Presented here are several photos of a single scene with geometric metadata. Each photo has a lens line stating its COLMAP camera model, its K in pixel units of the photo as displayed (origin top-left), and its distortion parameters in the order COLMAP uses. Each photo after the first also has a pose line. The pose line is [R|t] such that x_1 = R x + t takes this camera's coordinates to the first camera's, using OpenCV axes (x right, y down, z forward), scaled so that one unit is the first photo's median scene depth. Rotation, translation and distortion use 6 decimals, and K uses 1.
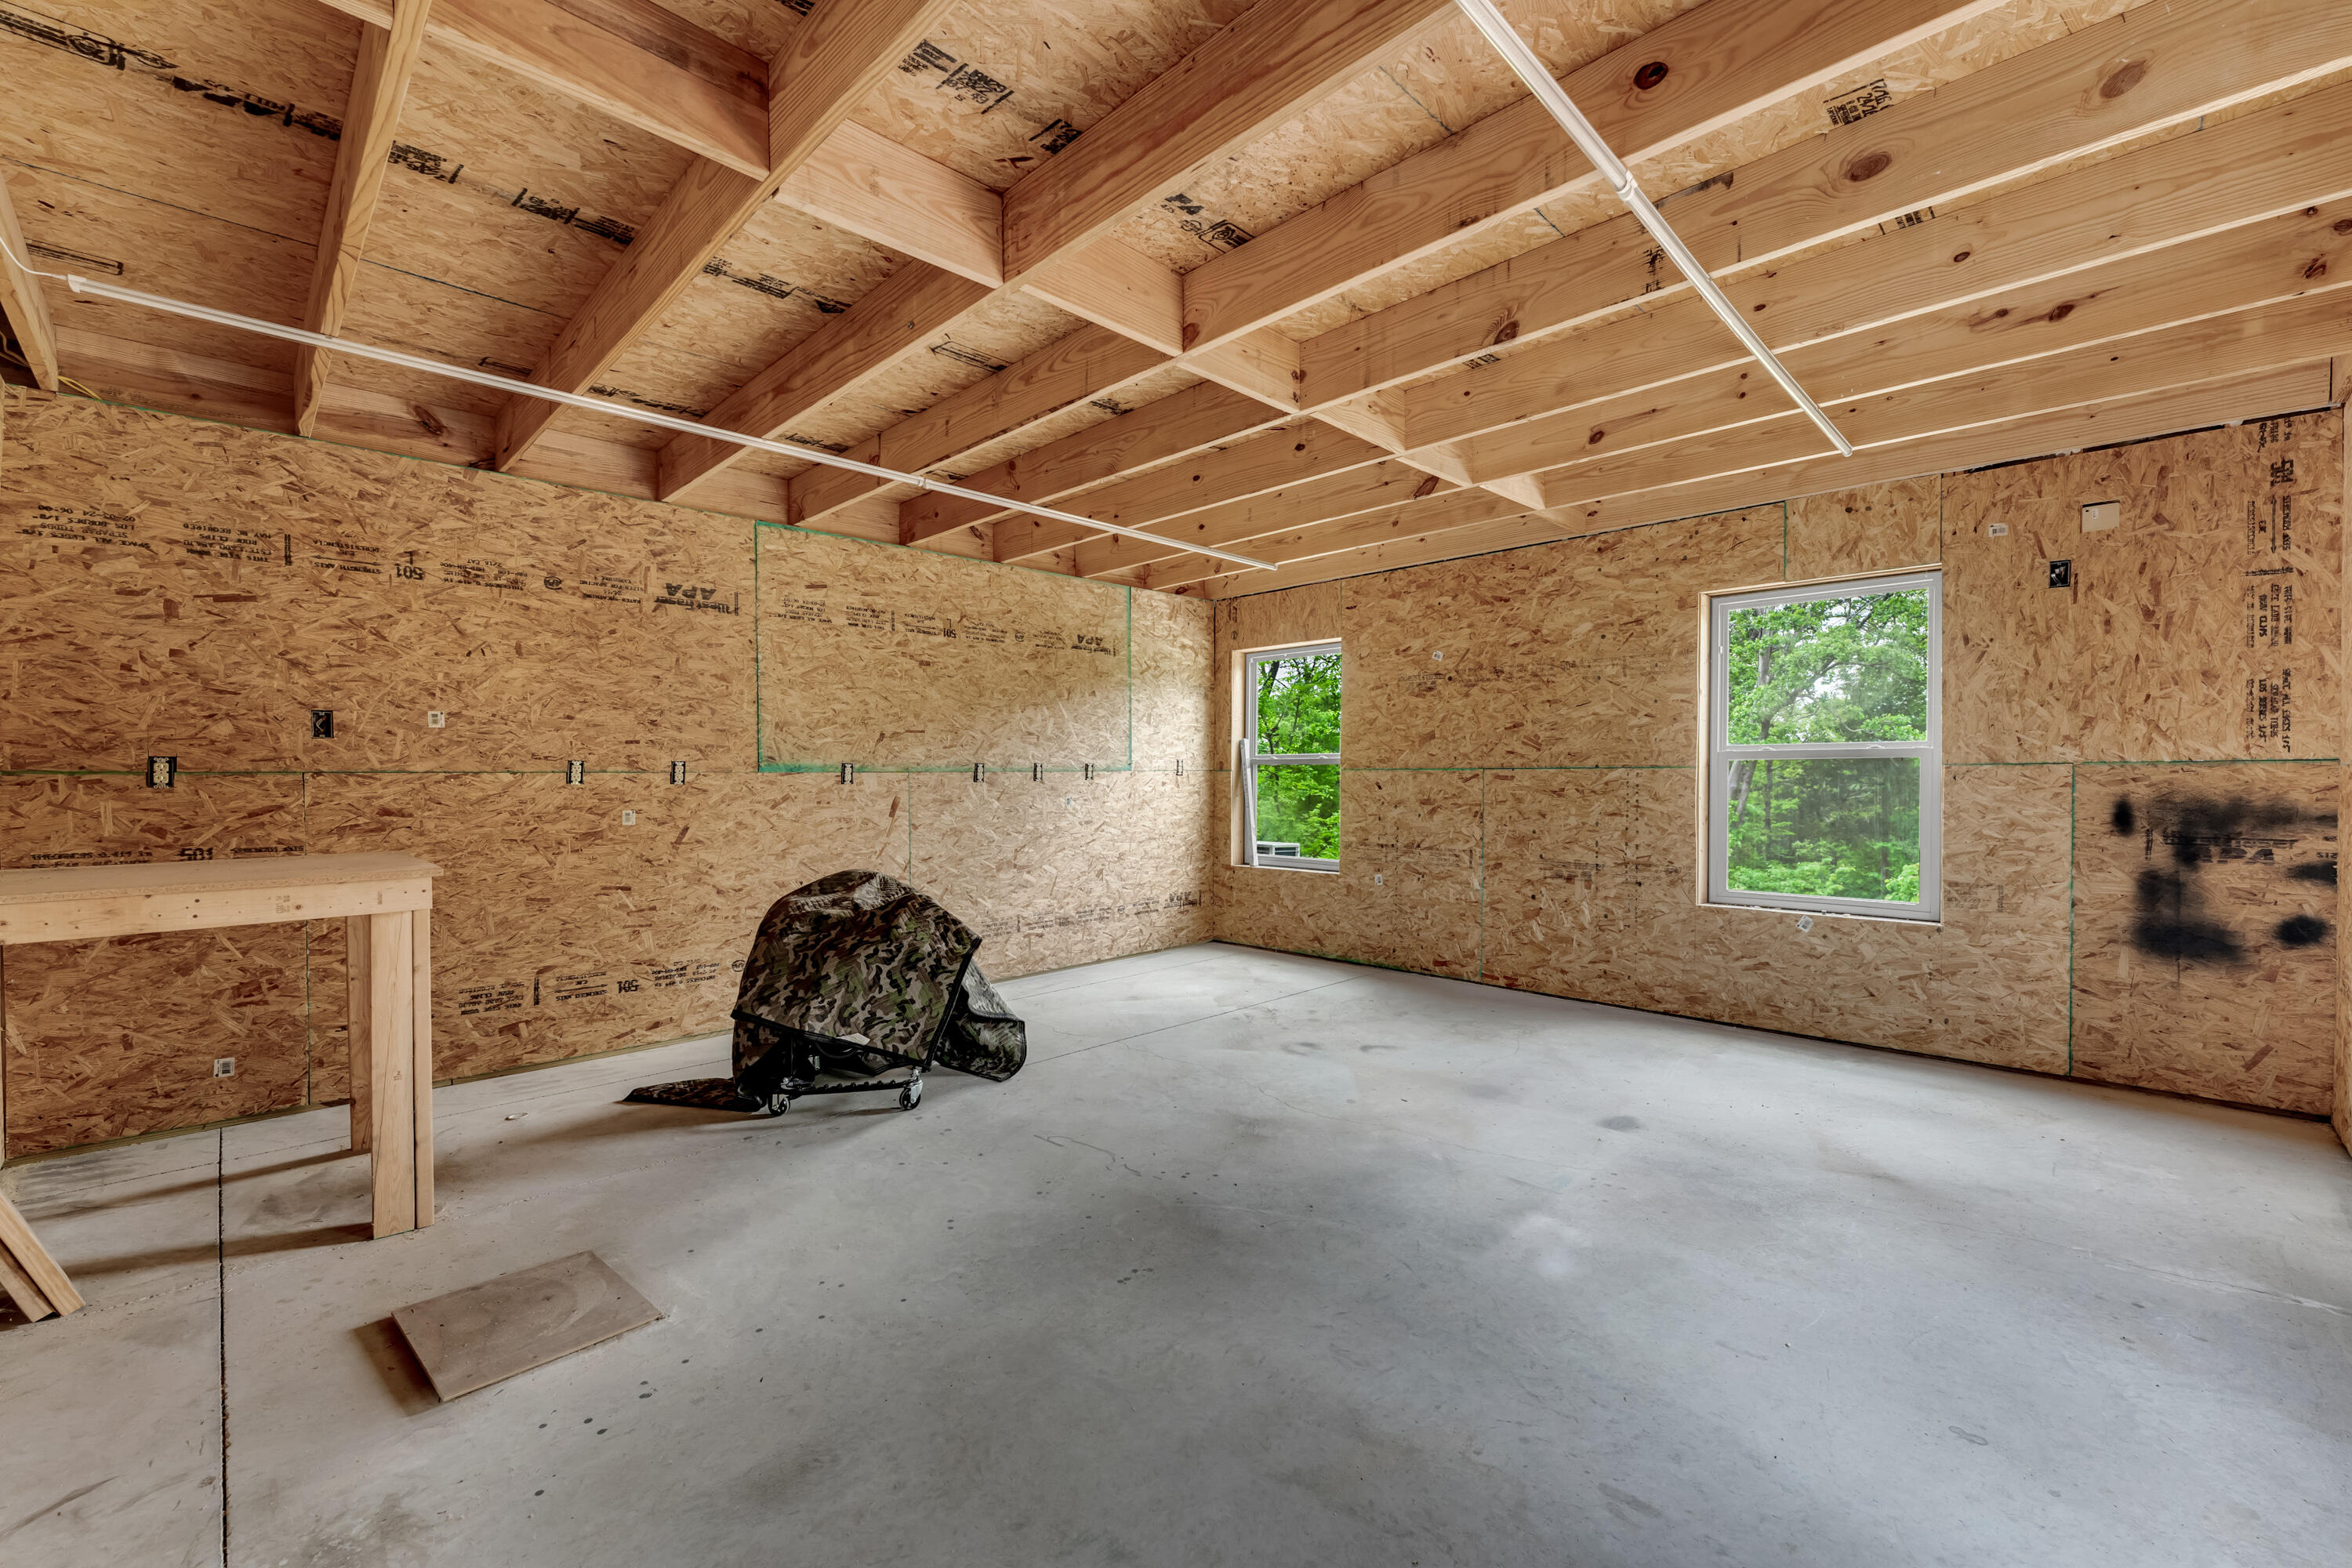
lens RADIAL K [[959.0, 0, 1175.1], [0, 959.0, 782.5], [0, 0, 1]] dist [-0.000053, -0.000014]
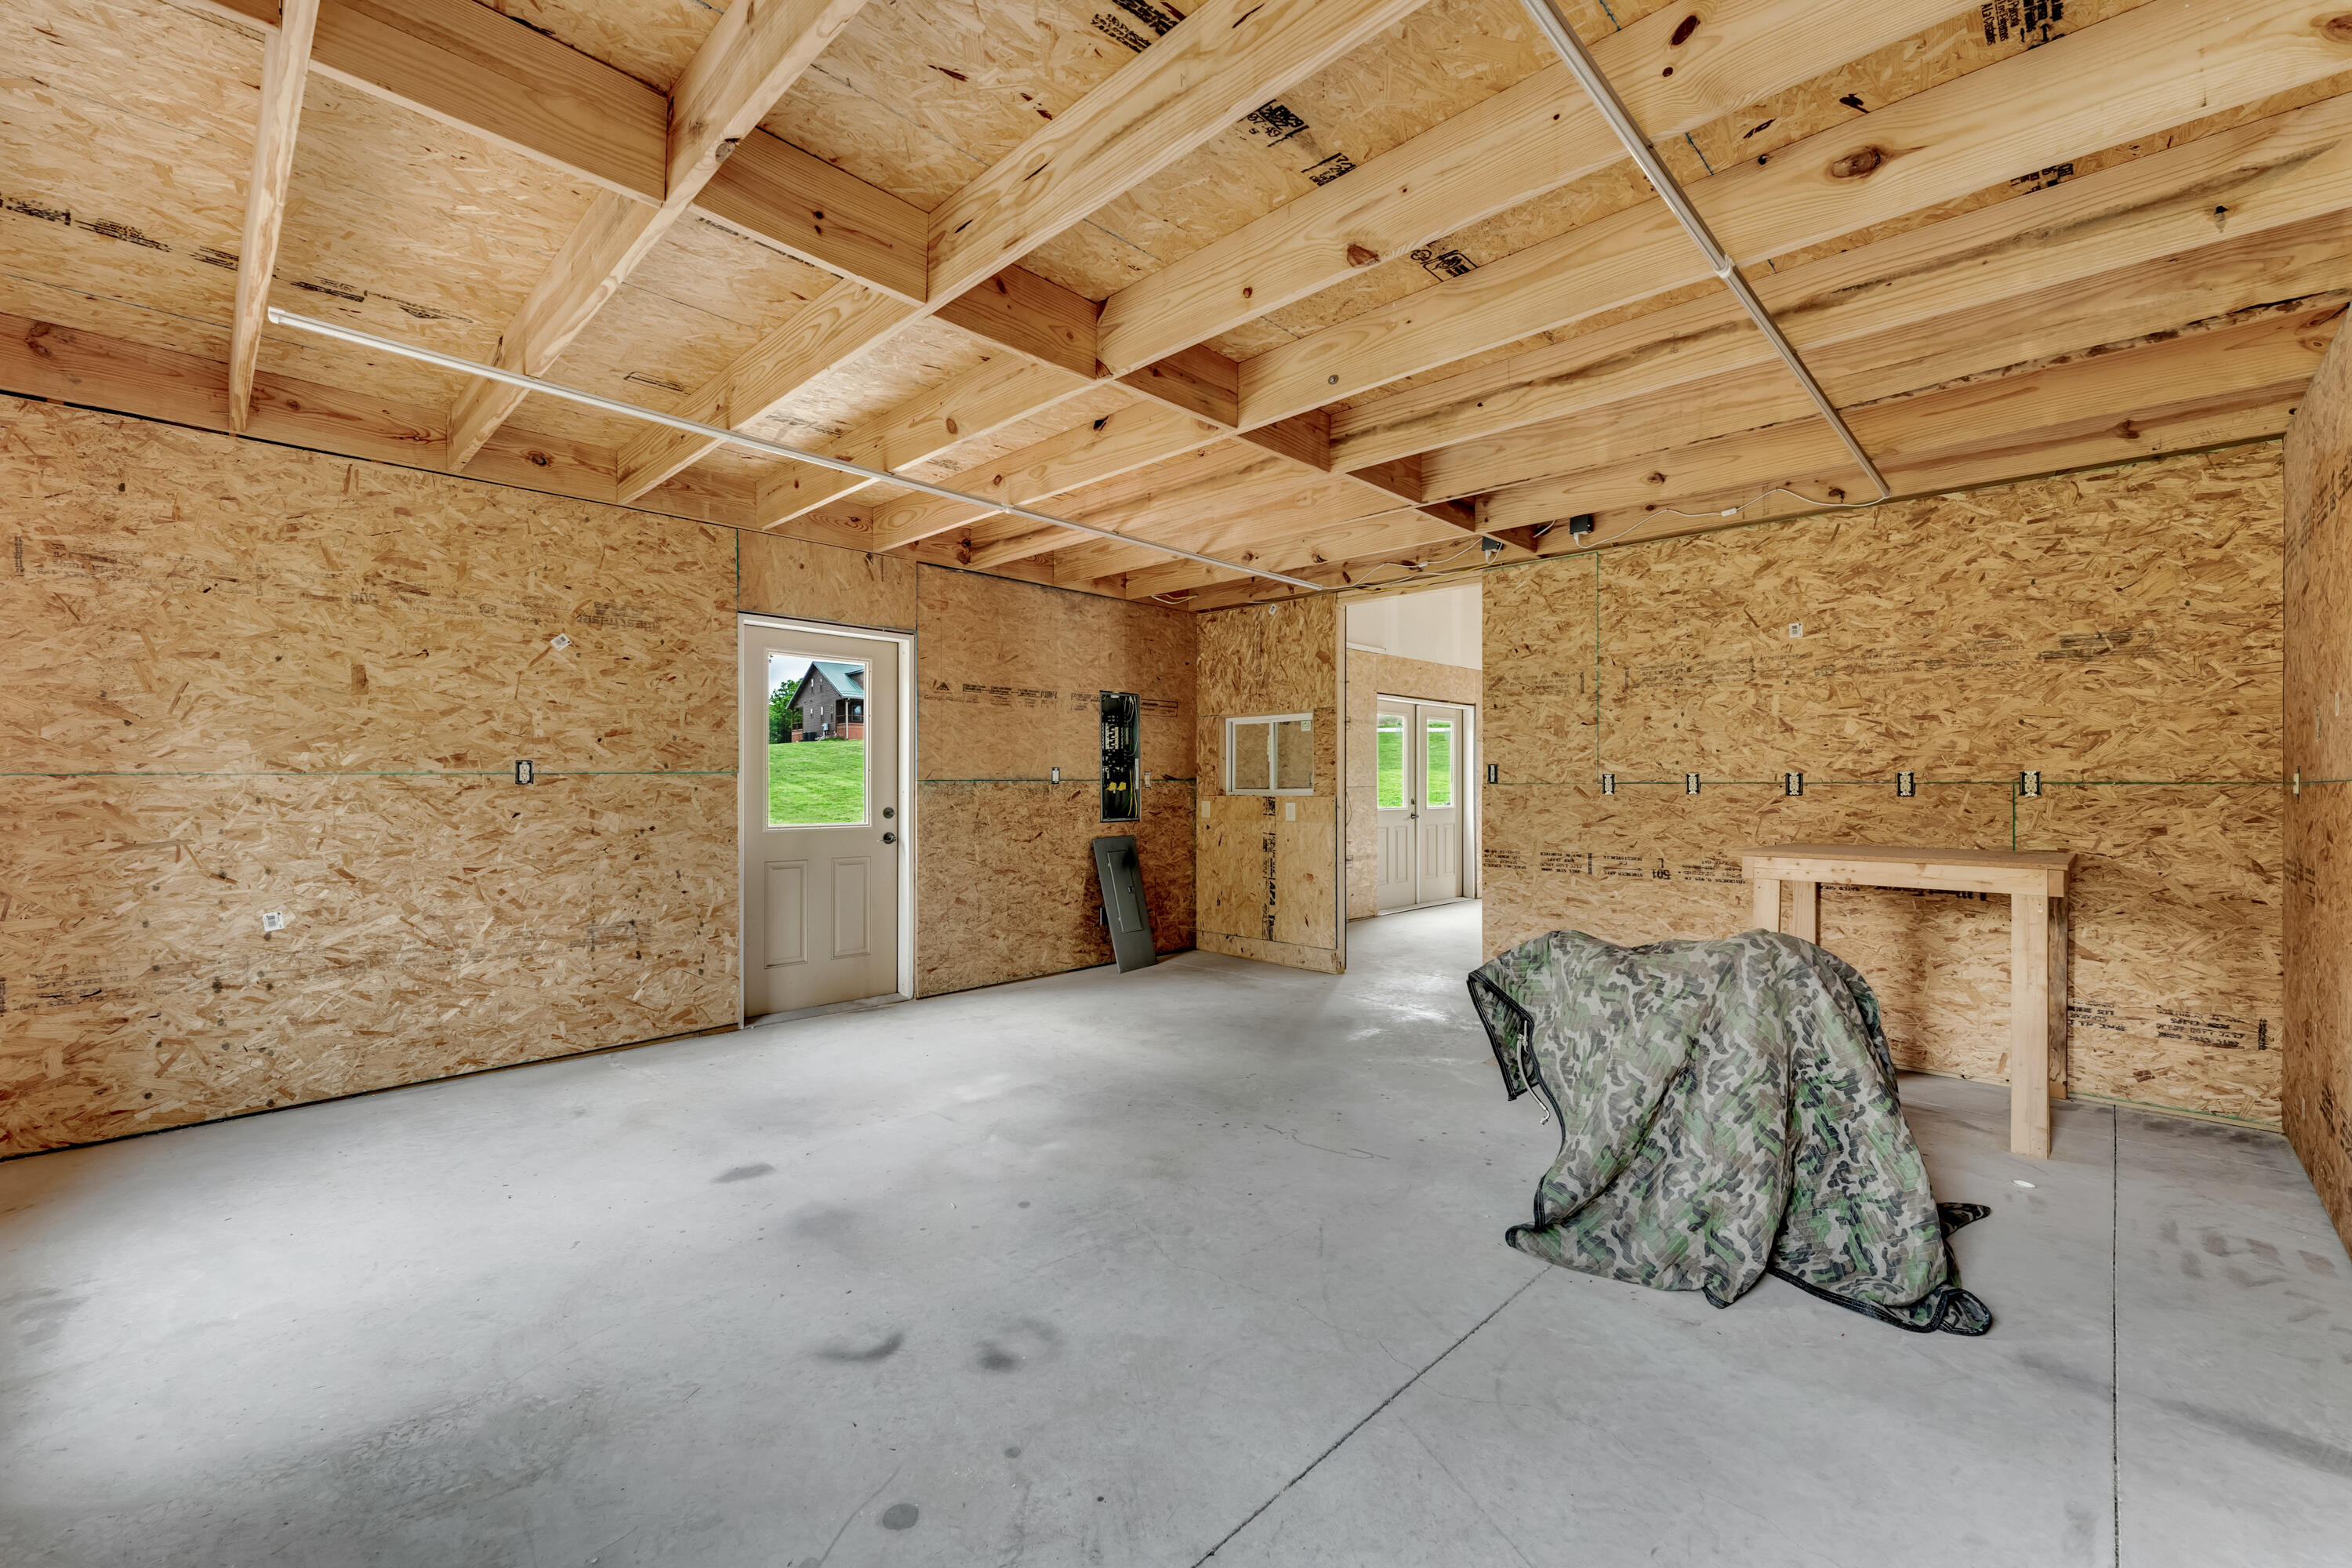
lens RADIAL K [[959.0, 0, 1176.8], [0, 959.0, 784.1], [0, 0, 1]] dist [-0.000053, -0.000014]
pose [[-0.999881, -0.000463, -0.015402, 0.061391], [-0.000543, 0.999986, 0.005209, -0.008244], [0.015400, 0.005217, -0.999868, 1.489762]]
